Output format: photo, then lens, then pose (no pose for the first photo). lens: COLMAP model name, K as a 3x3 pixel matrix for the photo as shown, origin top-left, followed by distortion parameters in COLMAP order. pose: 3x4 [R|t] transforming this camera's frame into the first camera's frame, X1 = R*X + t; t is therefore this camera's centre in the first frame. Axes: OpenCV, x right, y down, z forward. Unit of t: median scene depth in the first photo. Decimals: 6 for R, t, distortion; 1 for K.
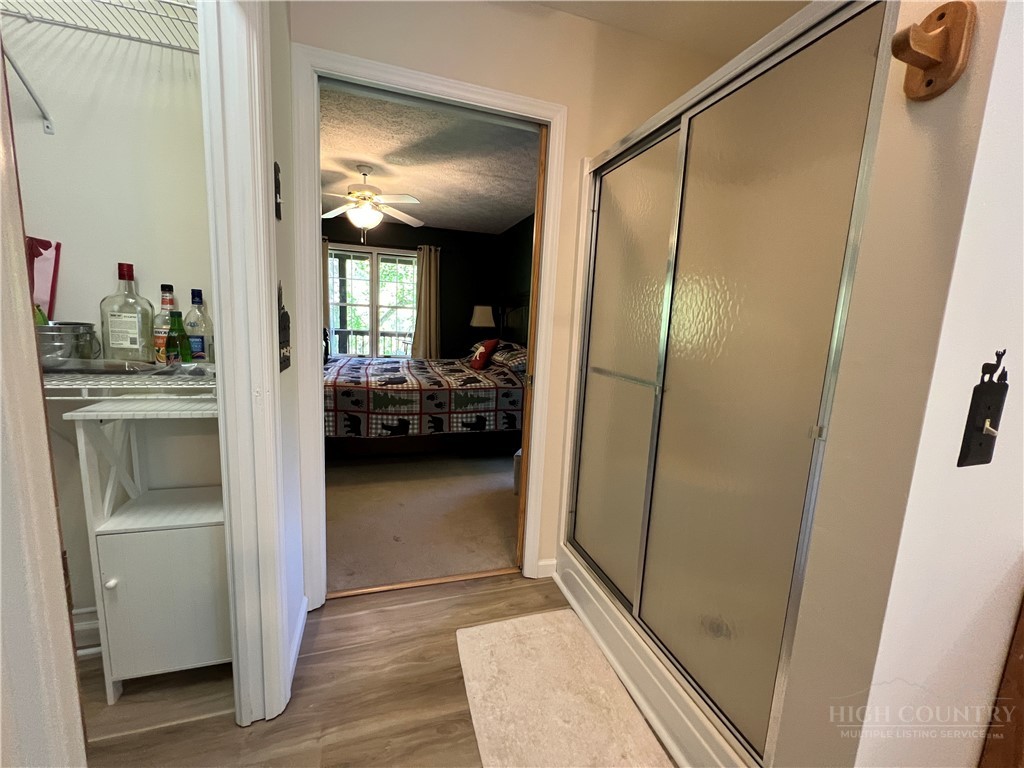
lens RADIAL K [[415.6, 0, 510.4], [0, 415.6, 383.4], [0, 0, 1]] dist [0.012946, 0.000071]
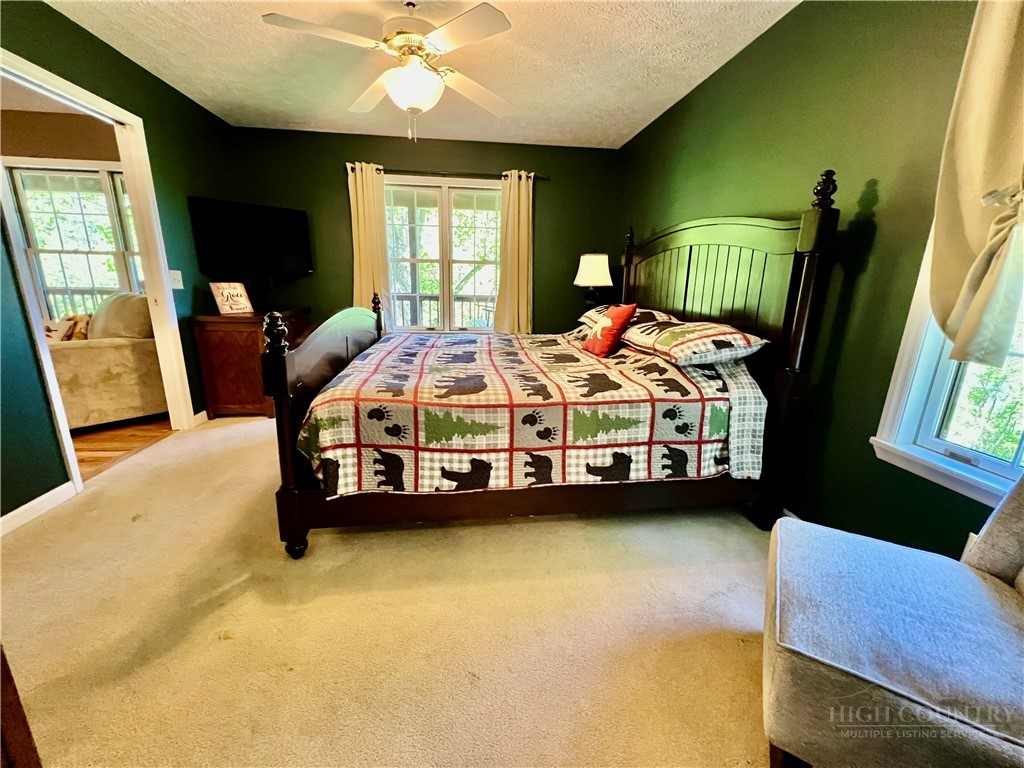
lens RADIAL K [[415.6, 0, 514.5], [0, 415.6, 382.3], [0, 0, 1]] dist [0.012946, 0.000071]
pose [[0.983001, 0.019386, -0.182575, -0.109241], [-0.003556, 0.996233, 0.086639, -0.057448], [0.183567, -0.084517, 0.979367, 0.458354]]
